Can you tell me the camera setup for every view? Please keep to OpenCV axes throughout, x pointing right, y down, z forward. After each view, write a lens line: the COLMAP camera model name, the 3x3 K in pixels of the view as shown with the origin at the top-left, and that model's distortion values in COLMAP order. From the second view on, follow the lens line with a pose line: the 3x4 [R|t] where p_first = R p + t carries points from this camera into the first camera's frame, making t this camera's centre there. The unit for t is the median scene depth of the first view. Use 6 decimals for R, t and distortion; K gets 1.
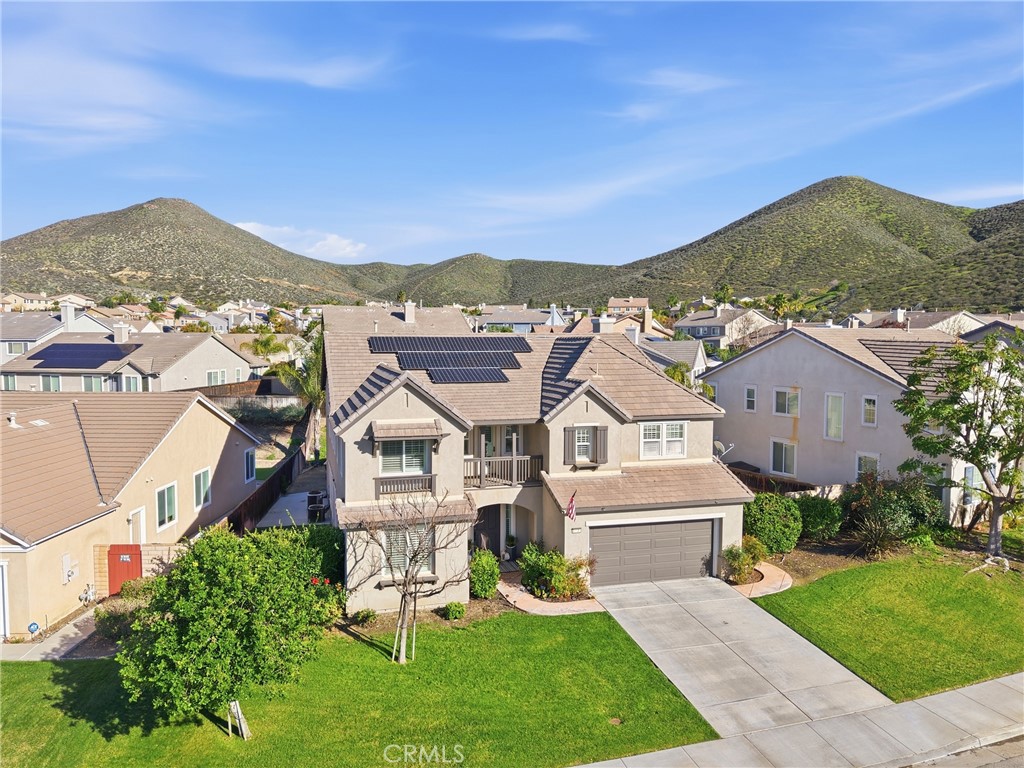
lens RADIAL K [[738.0, 0, 512.0], [0, 738.0, 384.0], [0, 0, 1]] dist [0.045513, -0.055498]
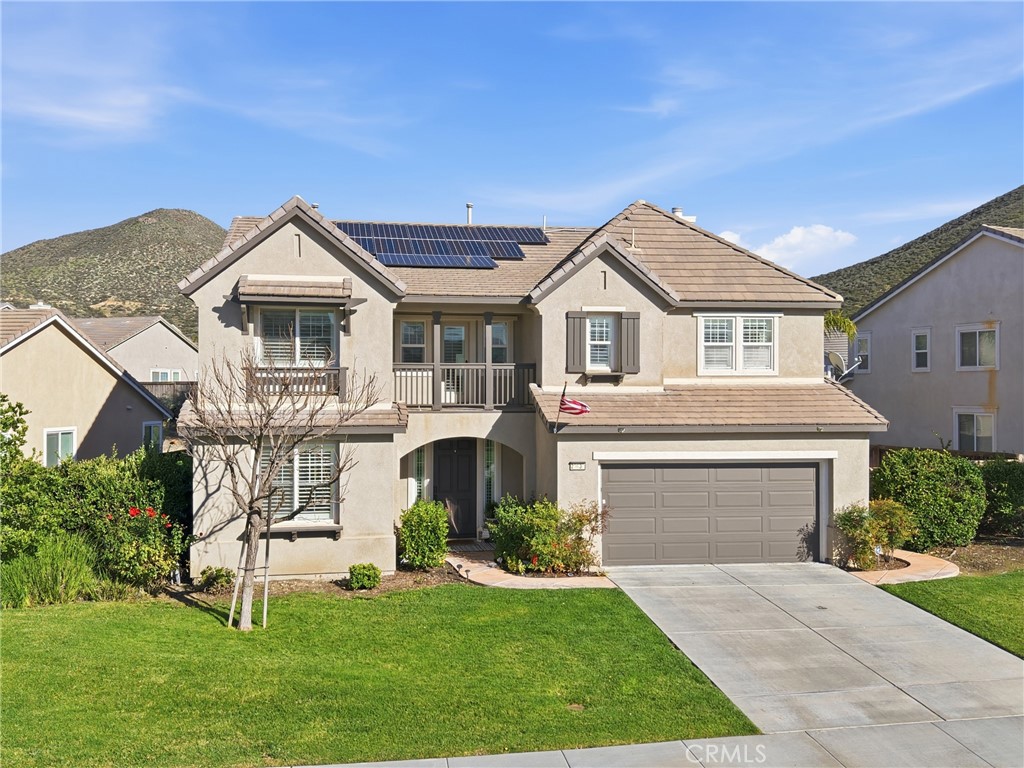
lens RADIAL K [[1030.6, 0, 512.0], [0, 1030.6, 384.0], [0, 0, 1]] dist [0.095702, -0.217834]
pose [[0.993401, -0.004056, -0.114624, 0.125555], [-0.004610, 0.997155, -0.075241, 0.186485], [0.114603, 0.075273, 0.990555, 0.142056]]
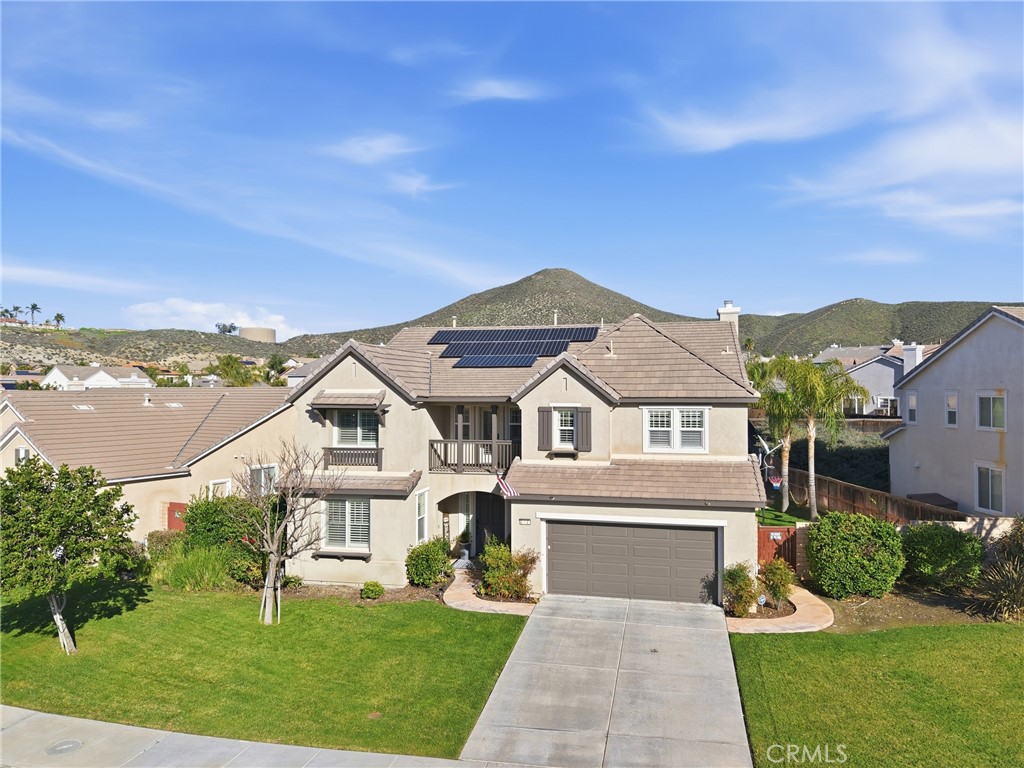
lens RADIAL K [[738.0, 0, 512.0], [0, 738.0, 384.0], [0, 0, 1]] dist [0.045513, -0.055498]
pose [[0.879577, -0.007866, -0.475691, 0.464421], [-0.028401, 0.997212, -0.069004, 0.093502], [0.474907, 0.074204, 0.876902, 0.215578]]
